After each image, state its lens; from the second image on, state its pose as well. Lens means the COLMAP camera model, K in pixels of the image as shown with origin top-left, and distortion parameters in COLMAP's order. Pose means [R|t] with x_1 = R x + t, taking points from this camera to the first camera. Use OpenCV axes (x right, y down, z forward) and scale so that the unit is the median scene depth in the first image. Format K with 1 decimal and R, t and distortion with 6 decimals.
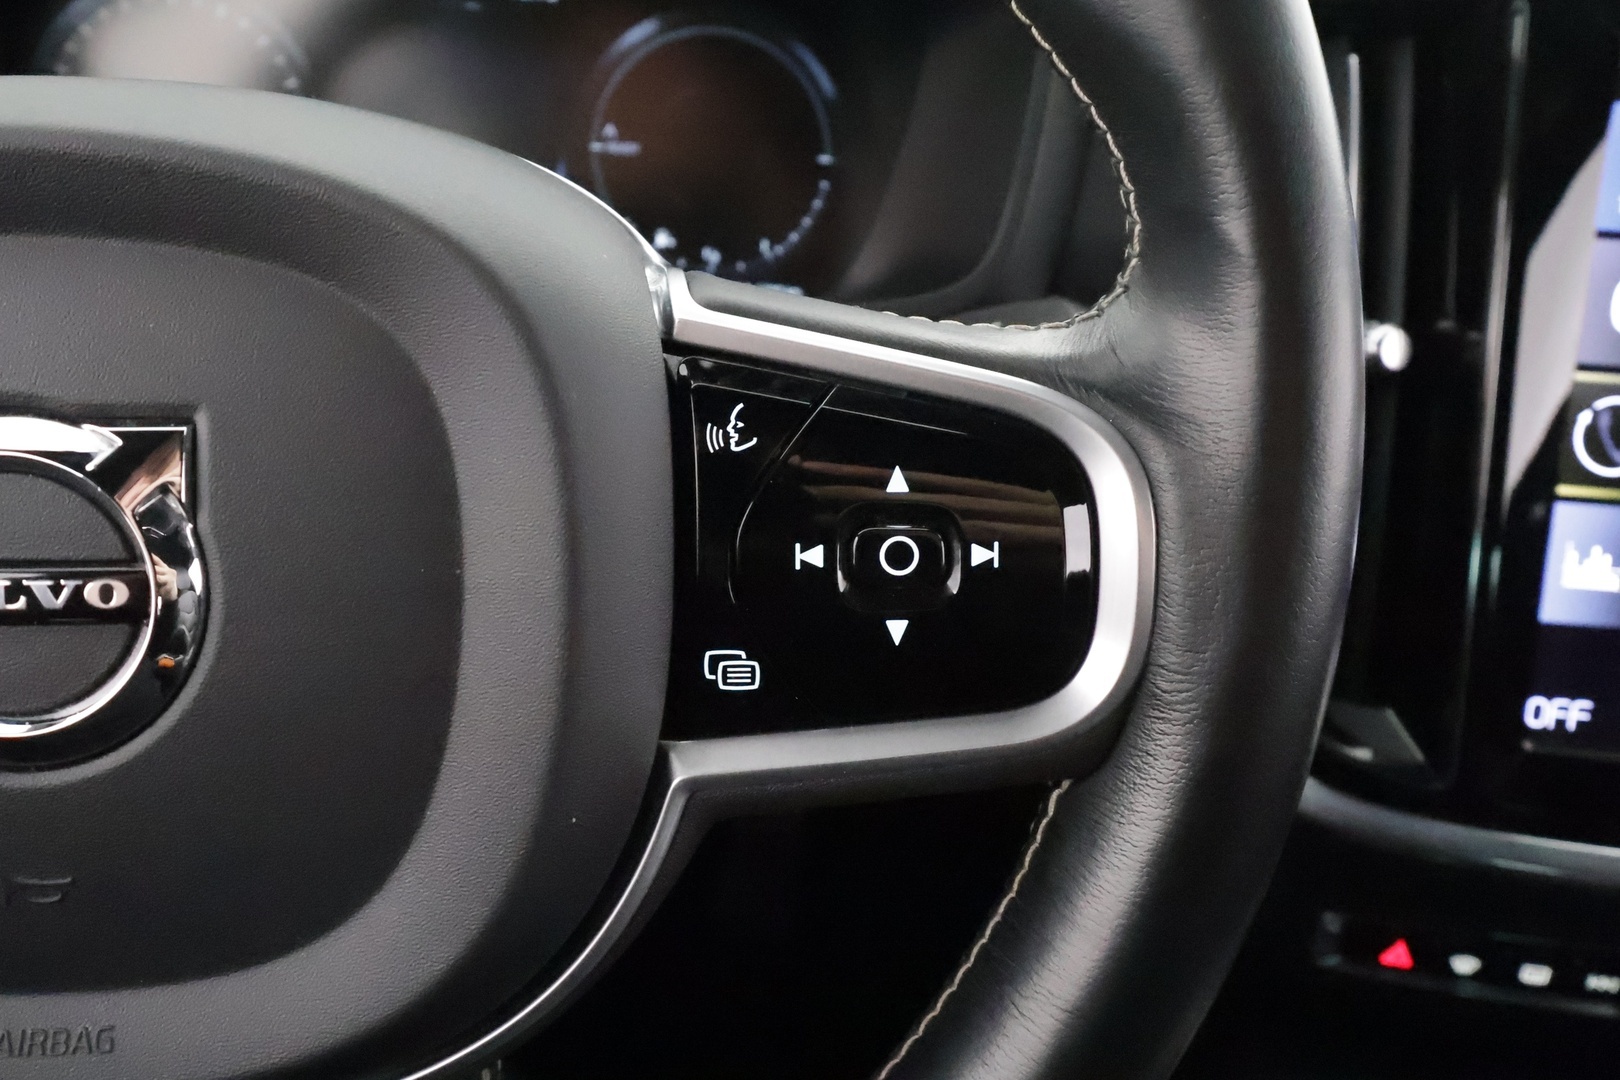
lens RADIAL K [[1363.1, 0, 812.3], [0, 1363.1, 573.6], [0, 0, 1]] dist [-0.007046, 0.018957]
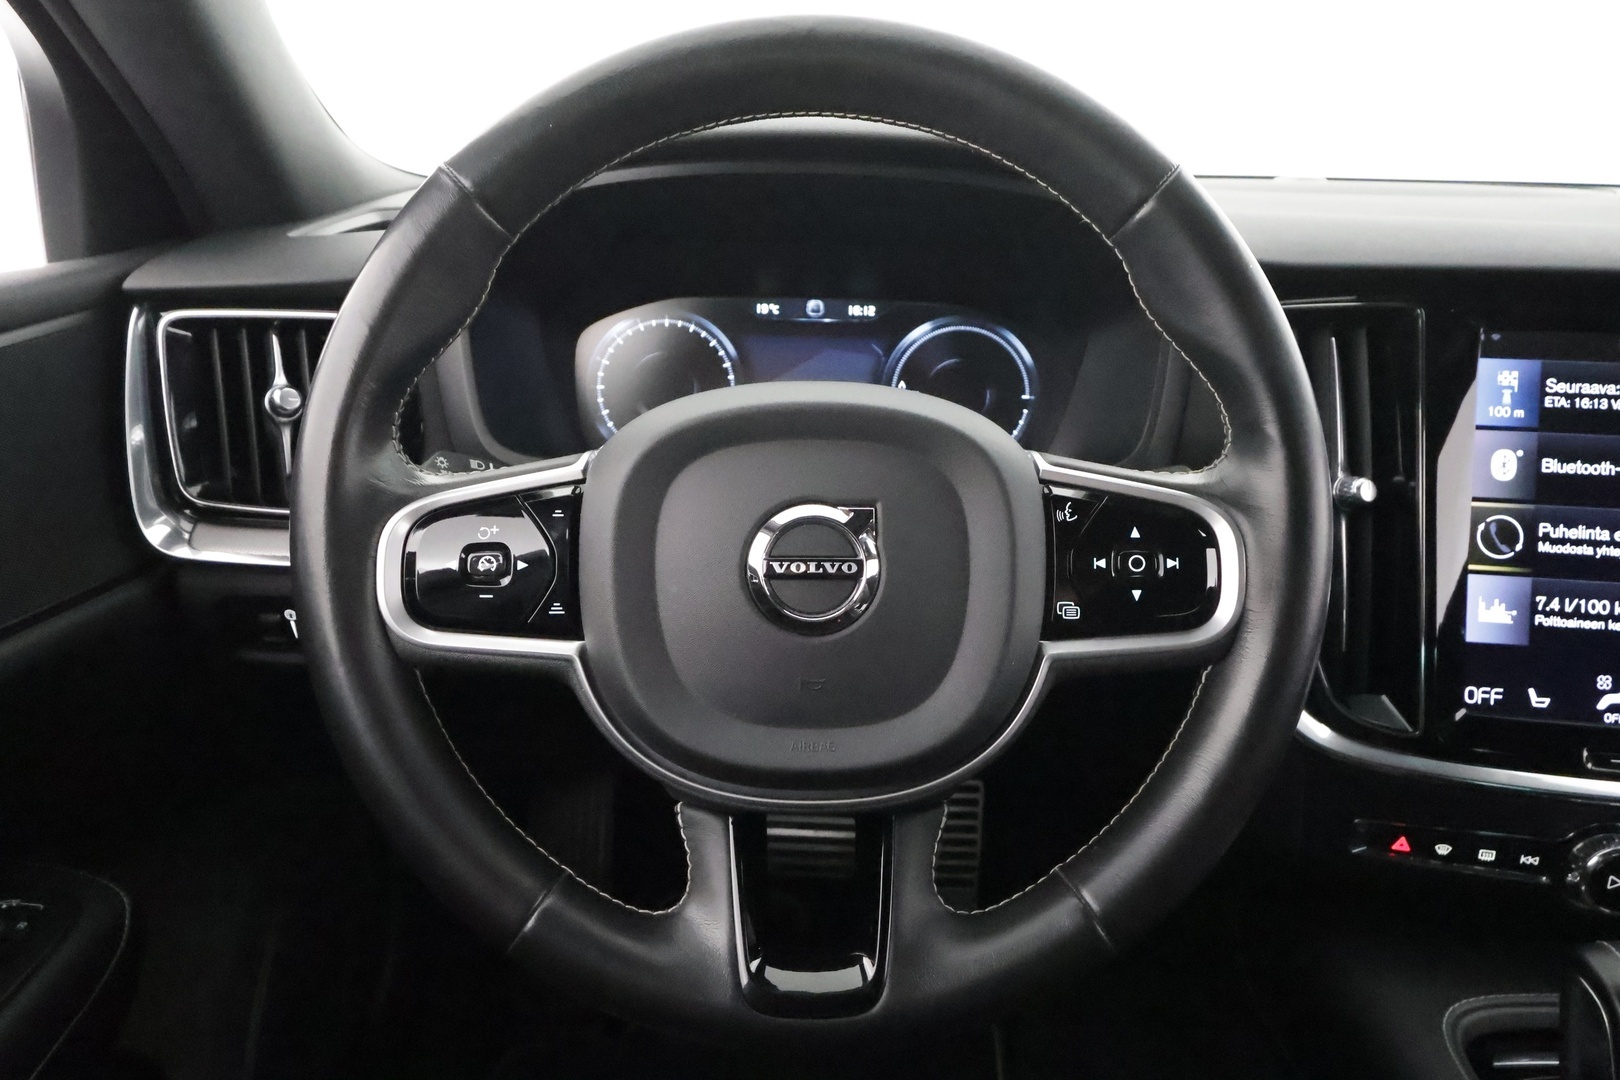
lens RADIAL K [[1183.4, 0, 786.1], [0, 1183.4, 540.7], [0, 0, 1]] dist [0.015386, -0.000225]
pose [[0.994793, -0.010824, -0.101344, -0.334112], [-0.005883, 0.986589, -0.163115, 0.287081], [0.101750, 0.162862, 0.981388, -1.112813]]
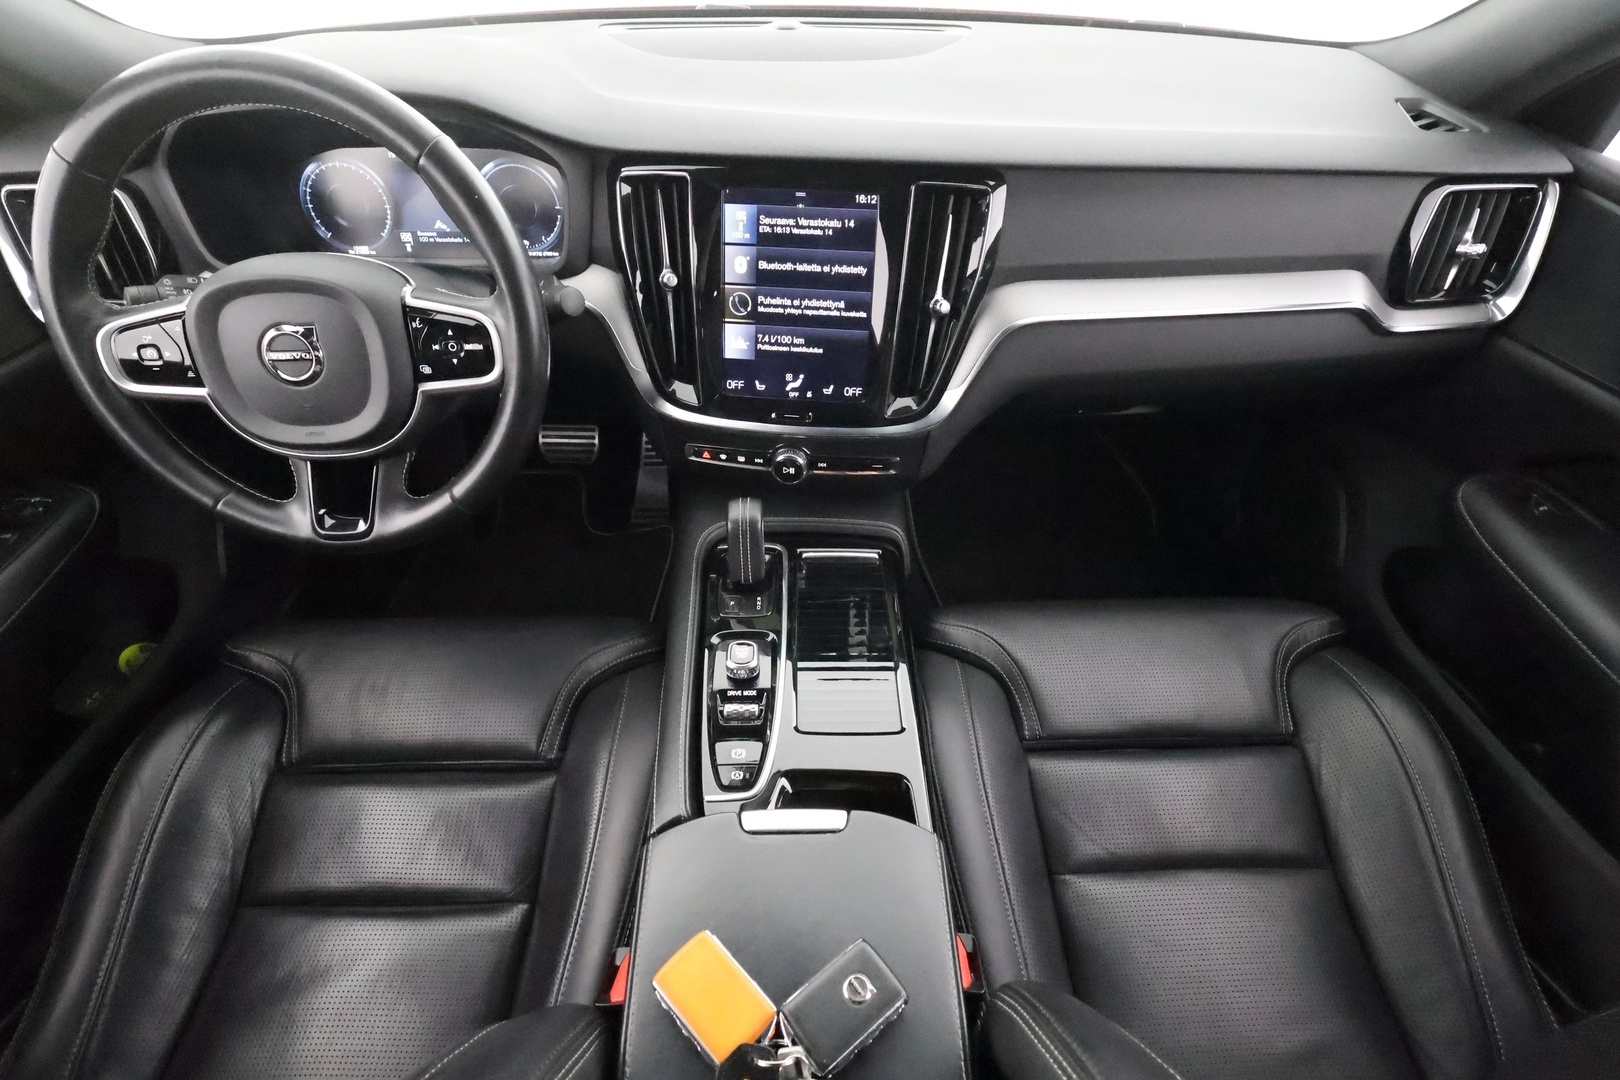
lens RADIAL K [[795.1, 0, 810.8], [0, 795.1, 553.1], [0, 0, 1]] dist [0.002913, -0.001990]
pose [[0.995200, 0.008650, -0.097484, 1.707446], [0.016970, 0.965745, 0.258938, -0.014651], [0.096384, -0.259349, 0.960962, -1.986753]]
